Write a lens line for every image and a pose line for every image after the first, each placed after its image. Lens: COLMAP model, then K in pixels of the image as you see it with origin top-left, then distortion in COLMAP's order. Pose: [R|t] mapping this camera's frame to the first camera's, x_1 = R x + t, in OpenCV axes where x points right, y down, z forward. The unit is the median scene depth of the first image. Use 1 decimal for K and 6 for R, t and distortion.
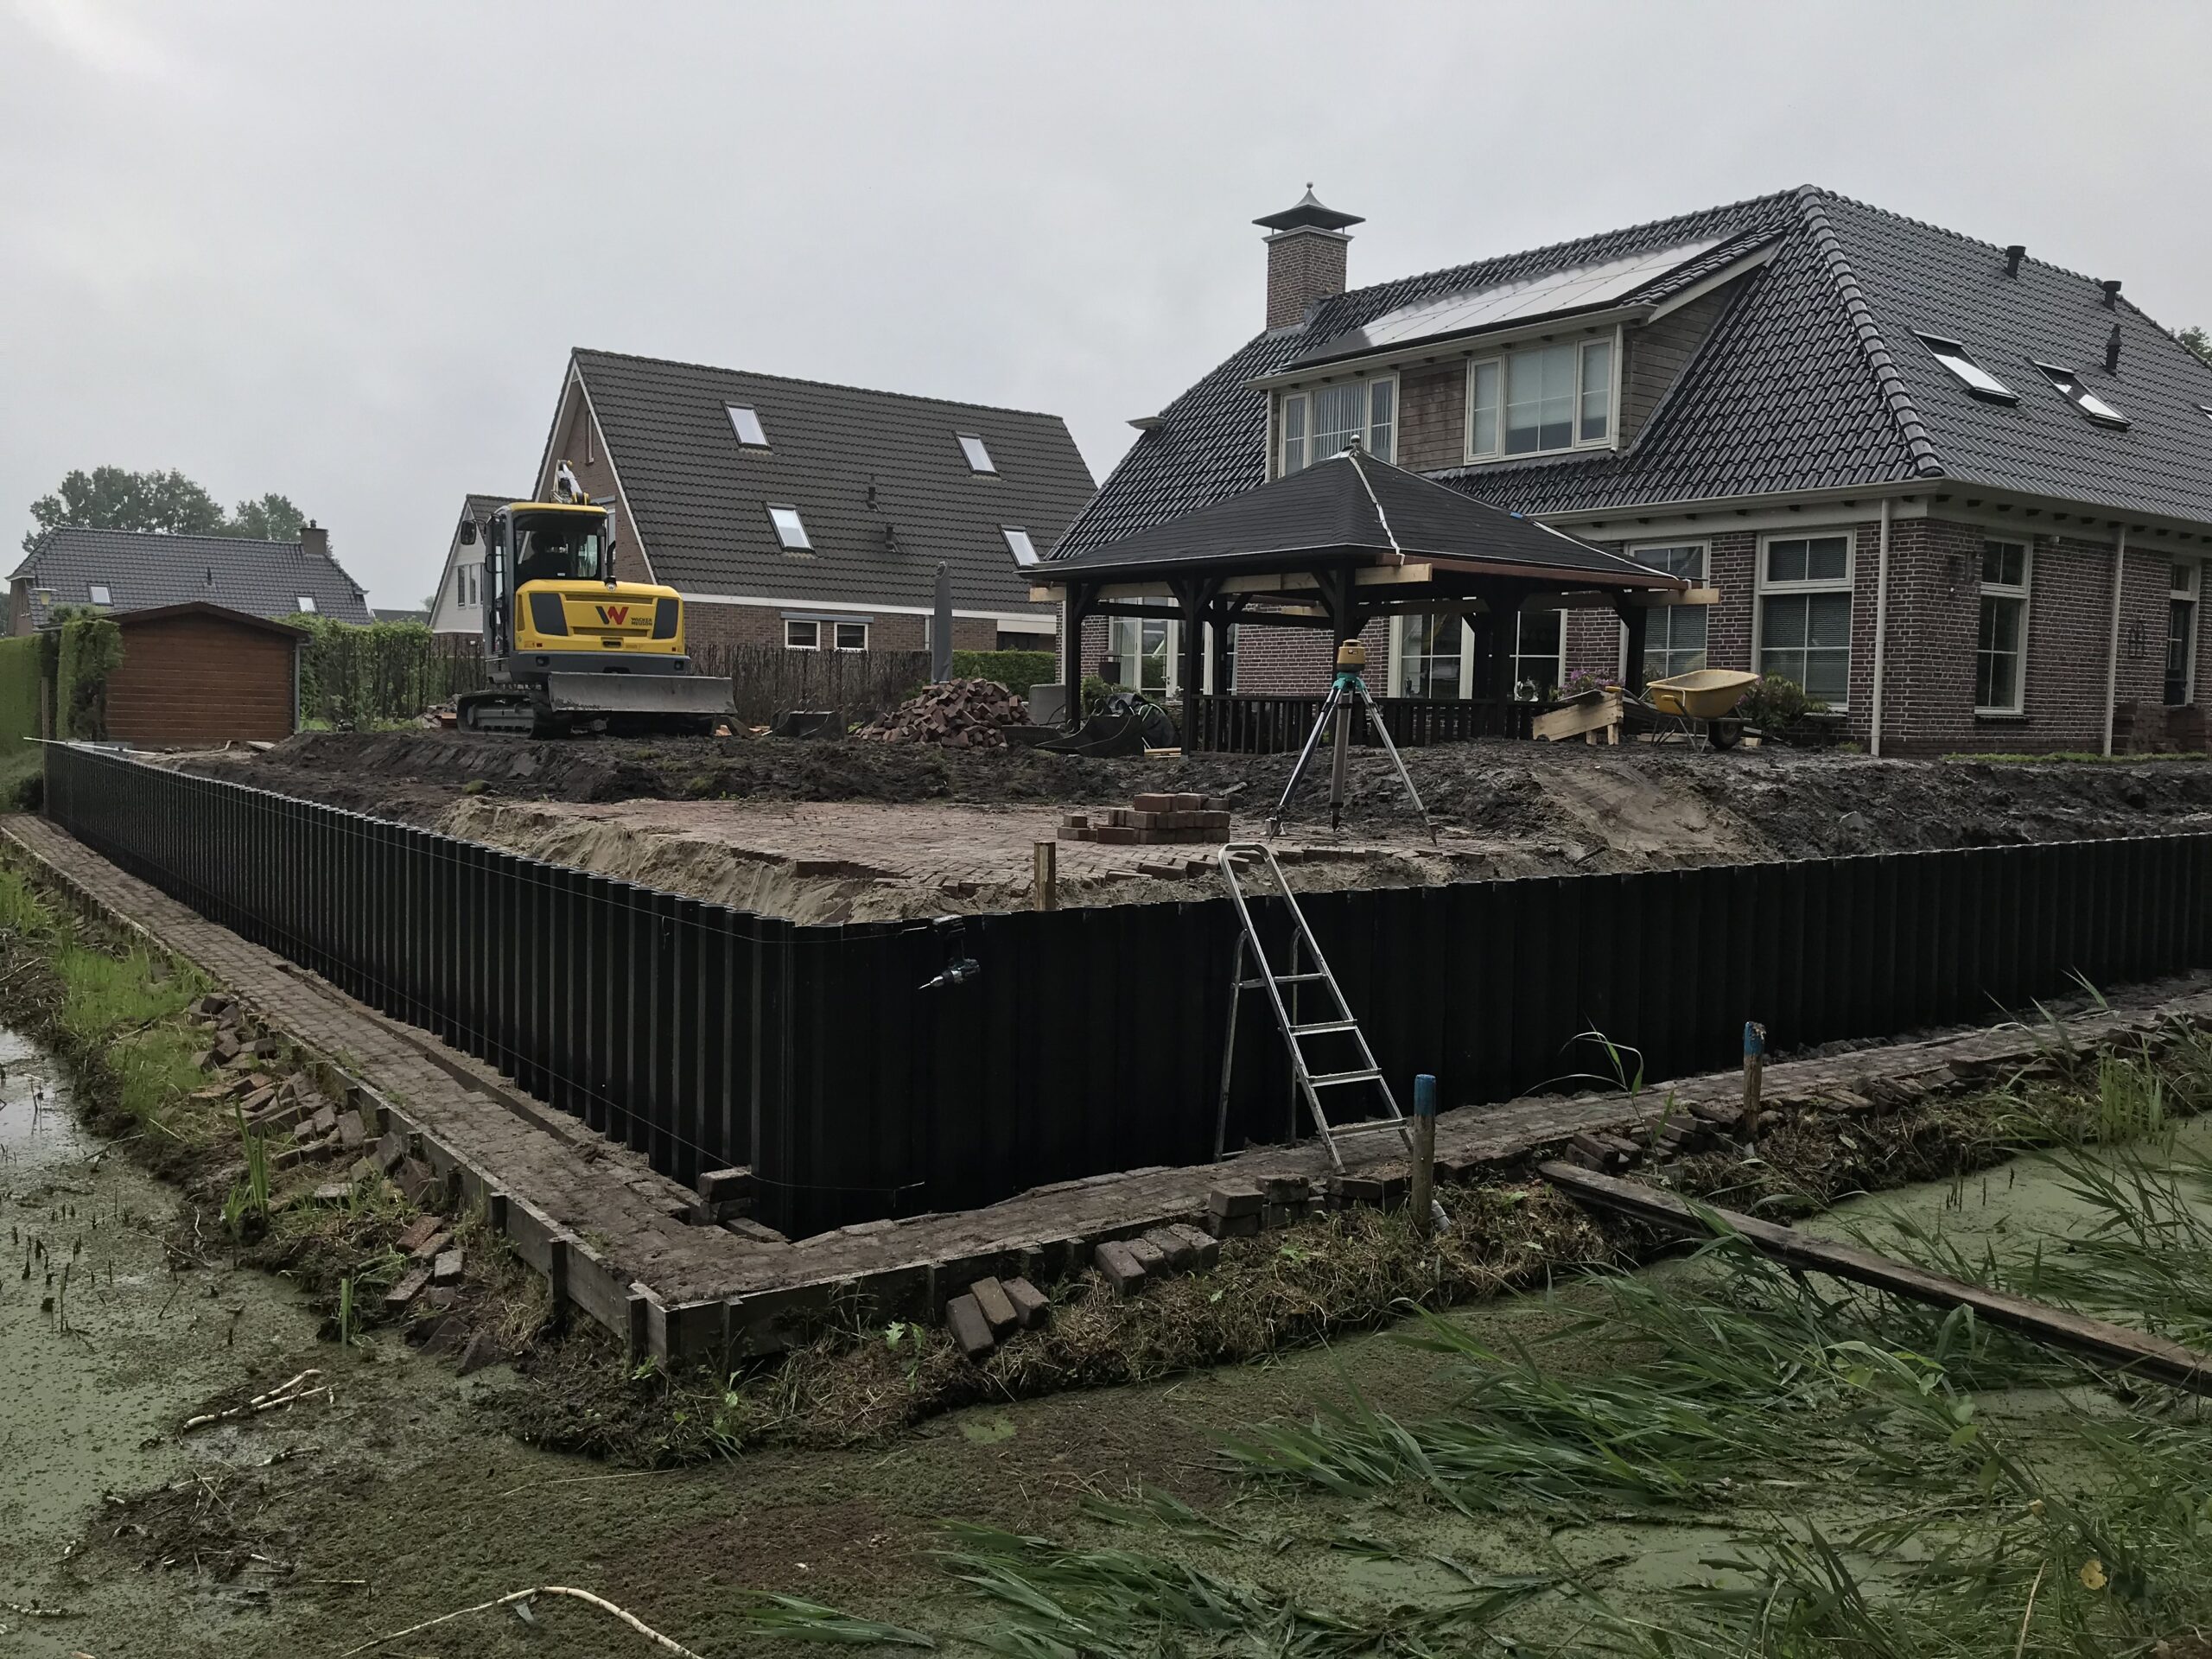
lens RADIAL K [[1898.8, 0, 1075.7], [0, 1898.8, 830.8], [0, 0, 1]] dist [0.010038, 0.018332]
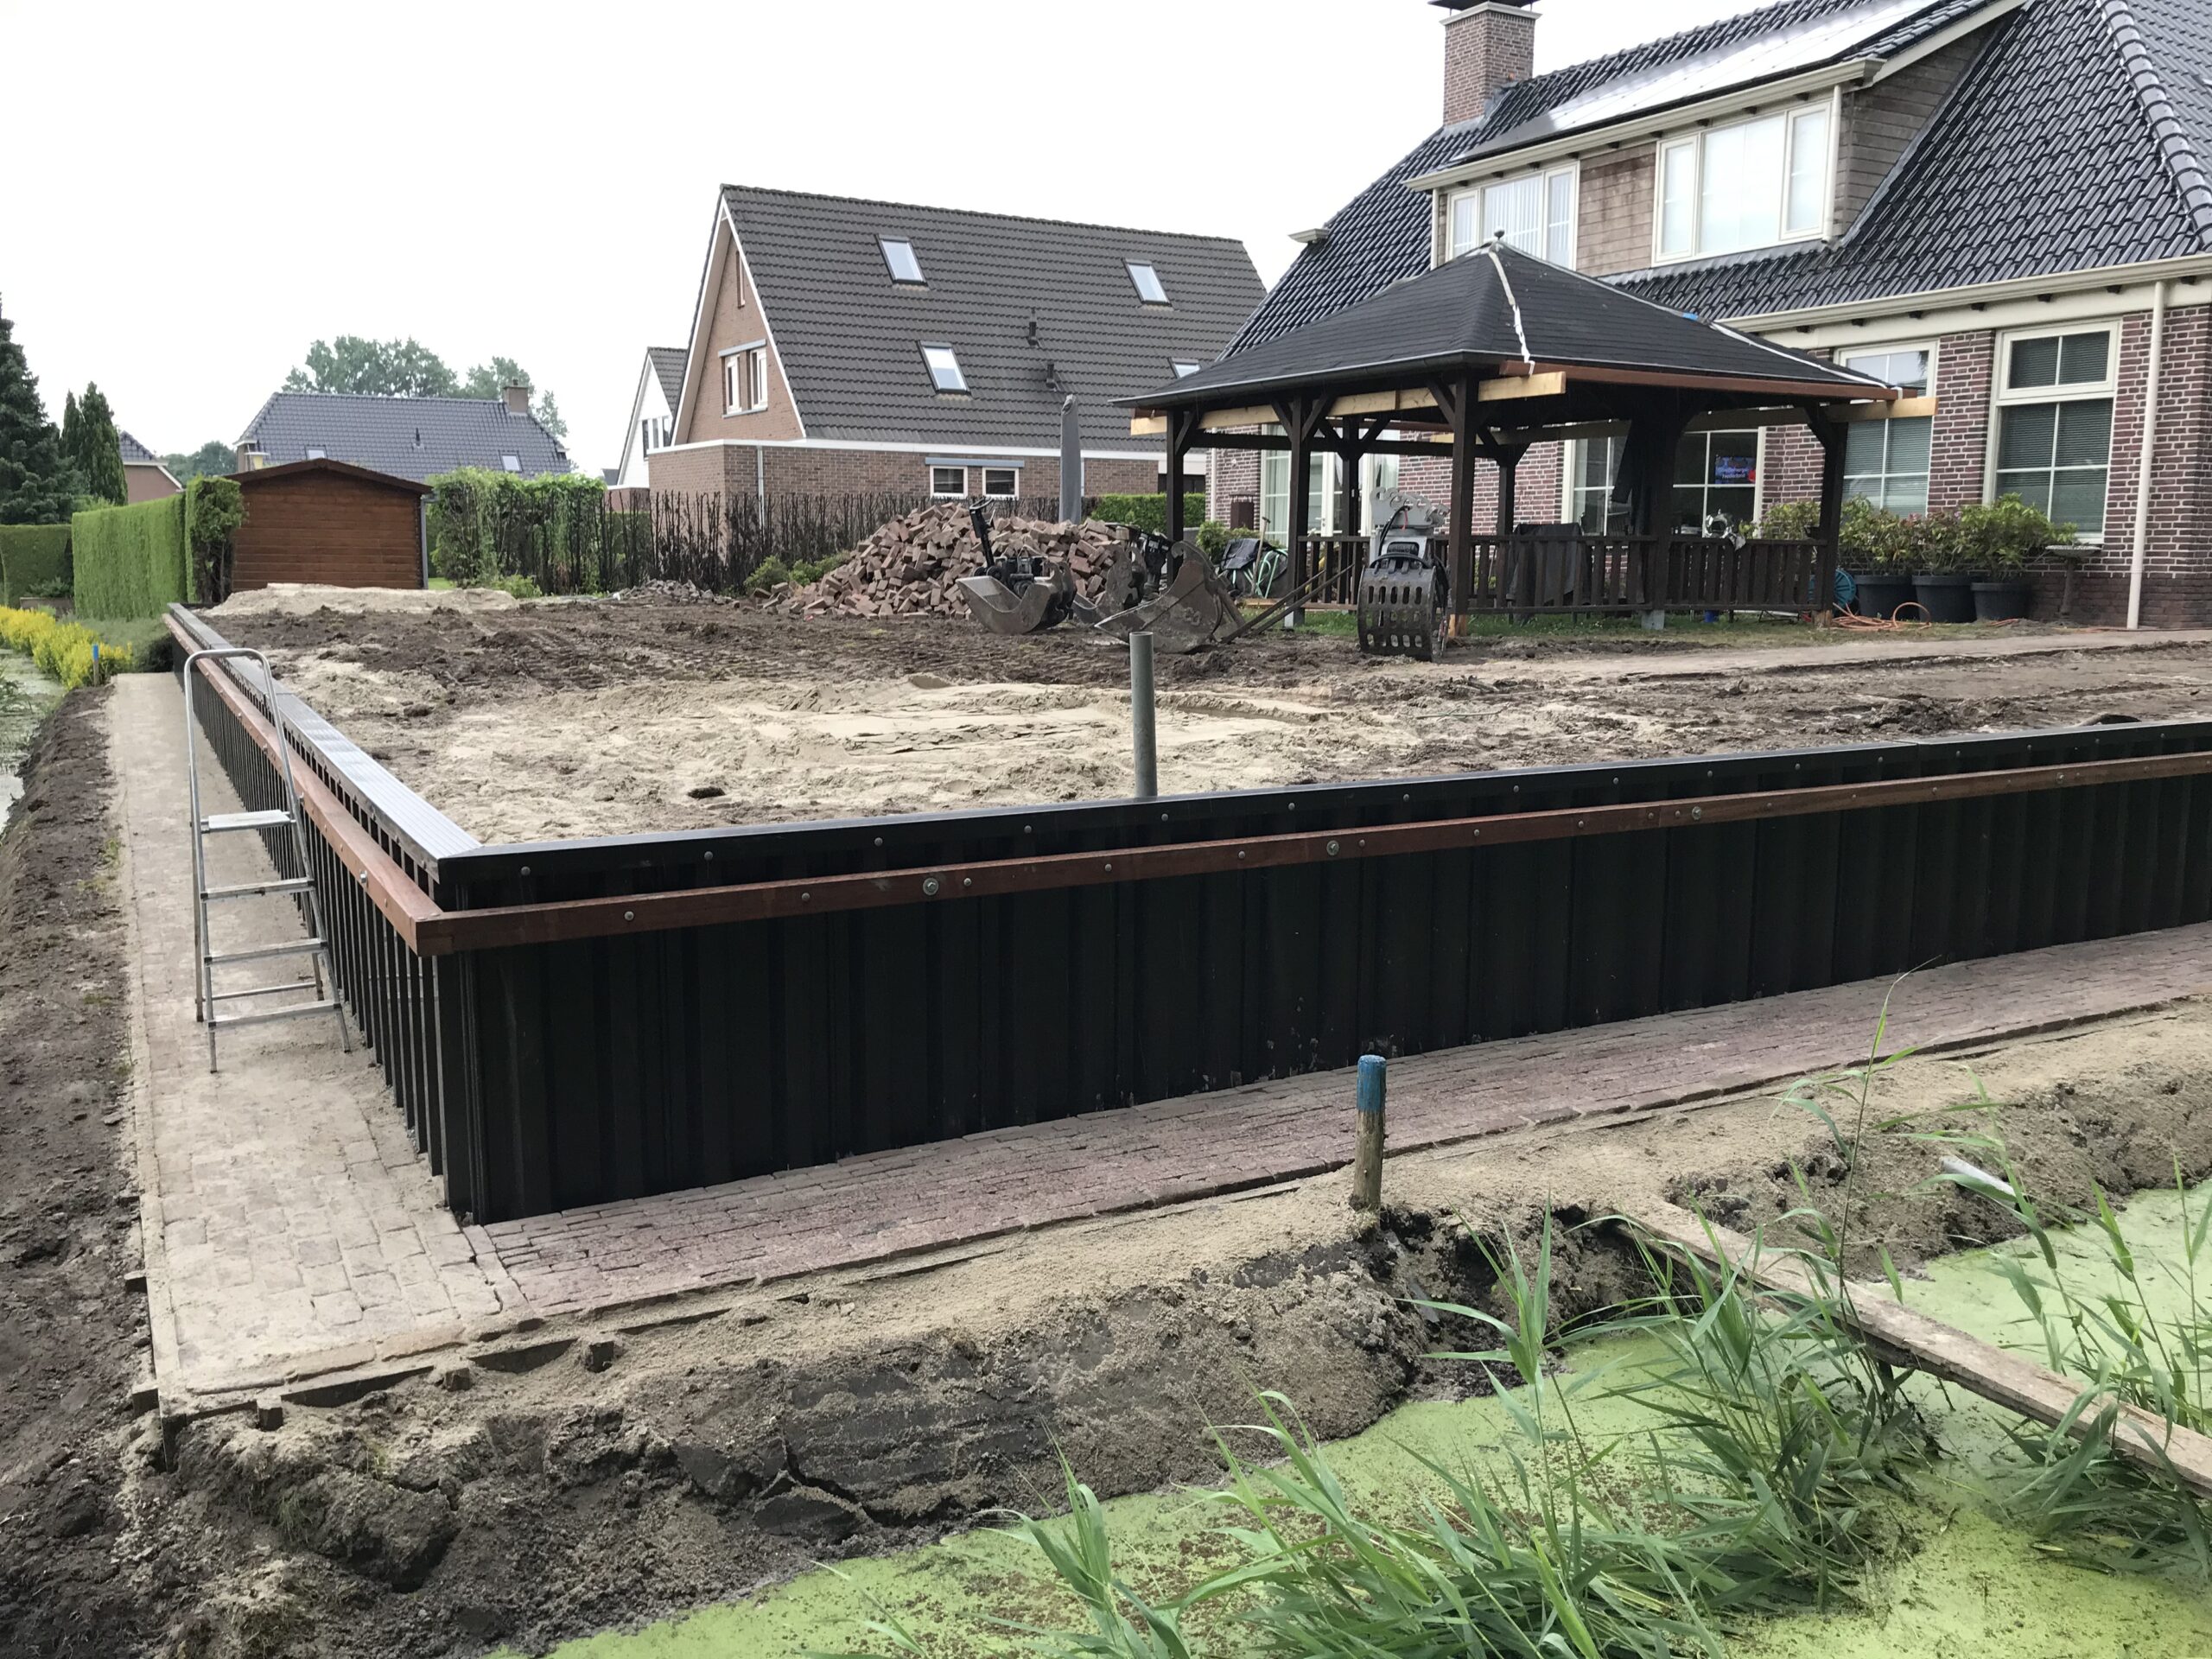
lens RADIAL K [[1881.0, 0, 1106.0], [0, 1881.0, 829.5], [0, 0, 1]] dist [-0.004496, 0.032088]
pose [[0.994282, -0.003153, -0.106742, 0.047728], [0.011756, 0.996721, 0.080062, -0.007198], [0.106140, -0.080859, 0.991058, 0.100756]]
